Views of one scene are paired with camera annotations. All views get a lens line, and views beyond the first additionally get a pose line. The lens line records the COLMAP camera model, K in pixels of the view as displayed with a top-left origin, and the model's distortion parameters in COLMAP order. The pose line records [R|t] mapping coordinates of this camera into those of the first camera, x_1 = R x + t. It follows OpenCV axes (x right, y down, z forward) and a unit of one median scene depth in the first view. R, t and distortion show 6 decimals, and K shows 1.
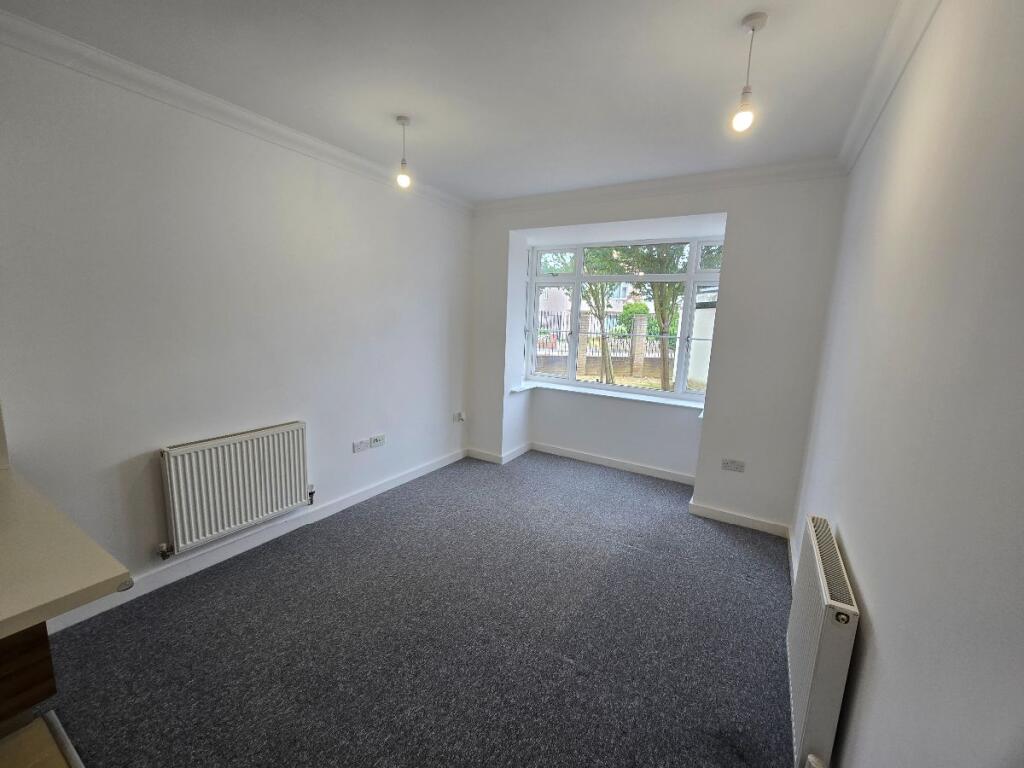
lens RADIAL K [[412.7, 0, 518.7], [0, 412.7, 383.2], [0, 0, 1]] dist [-0.000567, -0.000078]
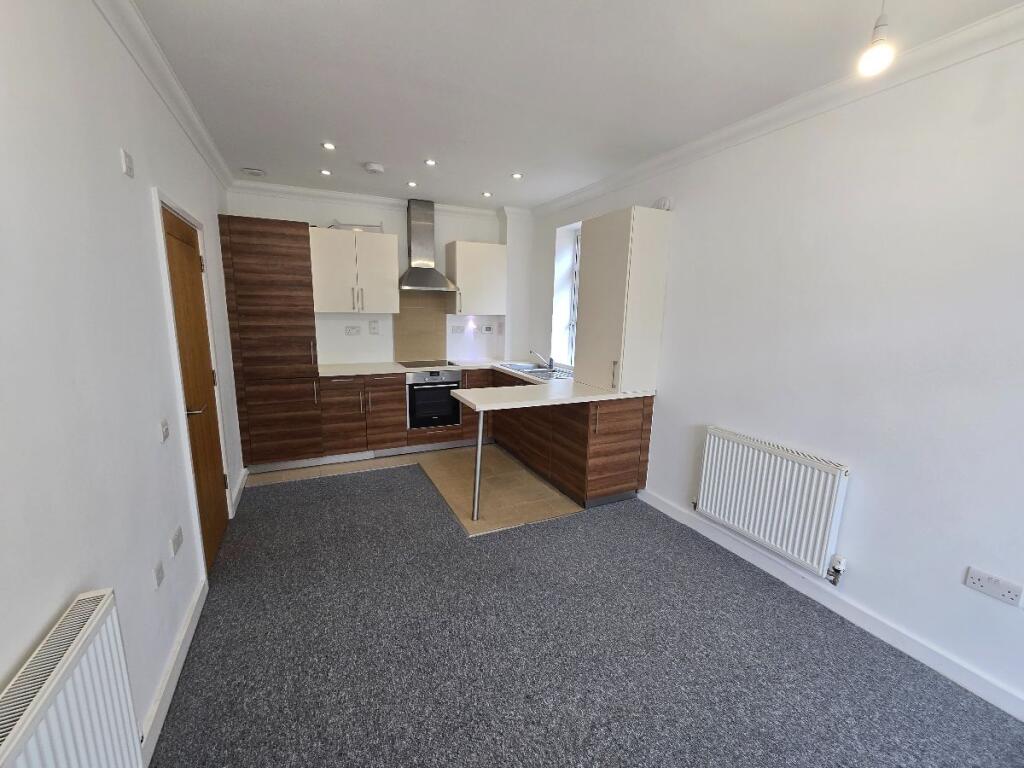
lens RADIAL K [[410.8, 0, 510.5], [0, 410.8, 386.7], [0, 0, 1]] dist [0.000517, 0.000014]
pose [[-0.543054, 0.100748, -0.833632, 0.385130], [-0.177771, 0.956479, 0.231400, -0.109100], [0.820664, 0.273858, -0.501509, 0.817169]]
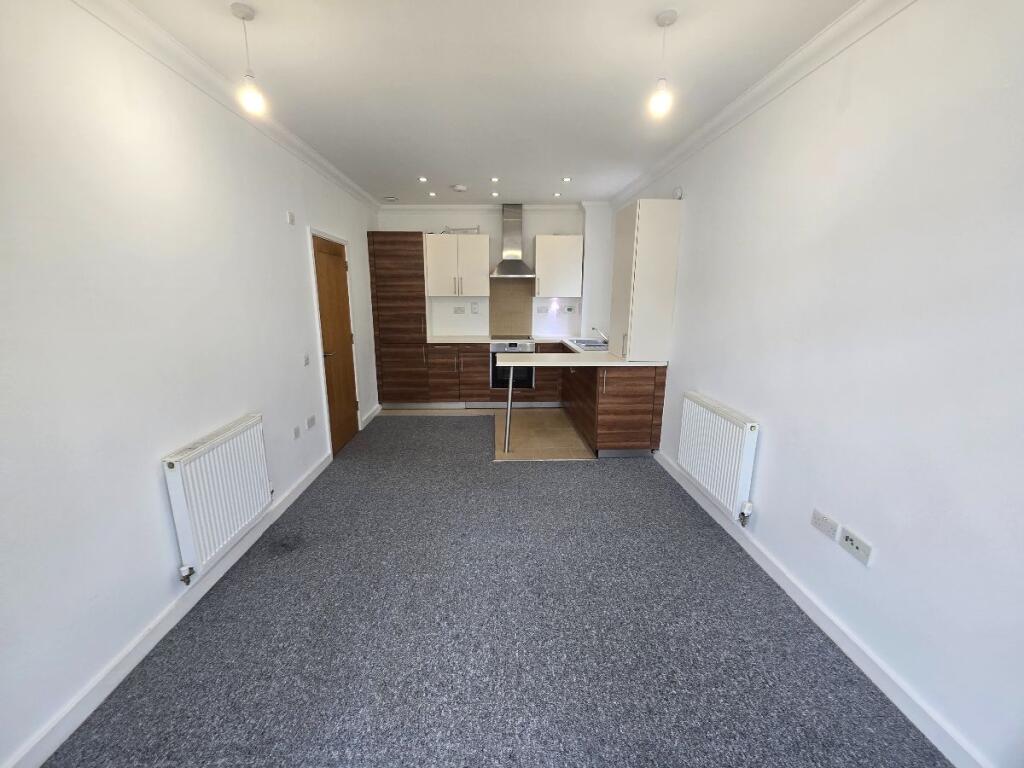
lens RADIAL K [[412.7, 0, 518.7], [0, 412.7, 383.2], [0, 0, 1]] dist [-0.000567, -0.000078]
pose [[-0.823025, 0.076363, -0.562849, 0.319423], [-0.128087, 0.940446, 0.314888, -0.190032], [0.553375, 0.331254, -0.764230, 1.344632]]
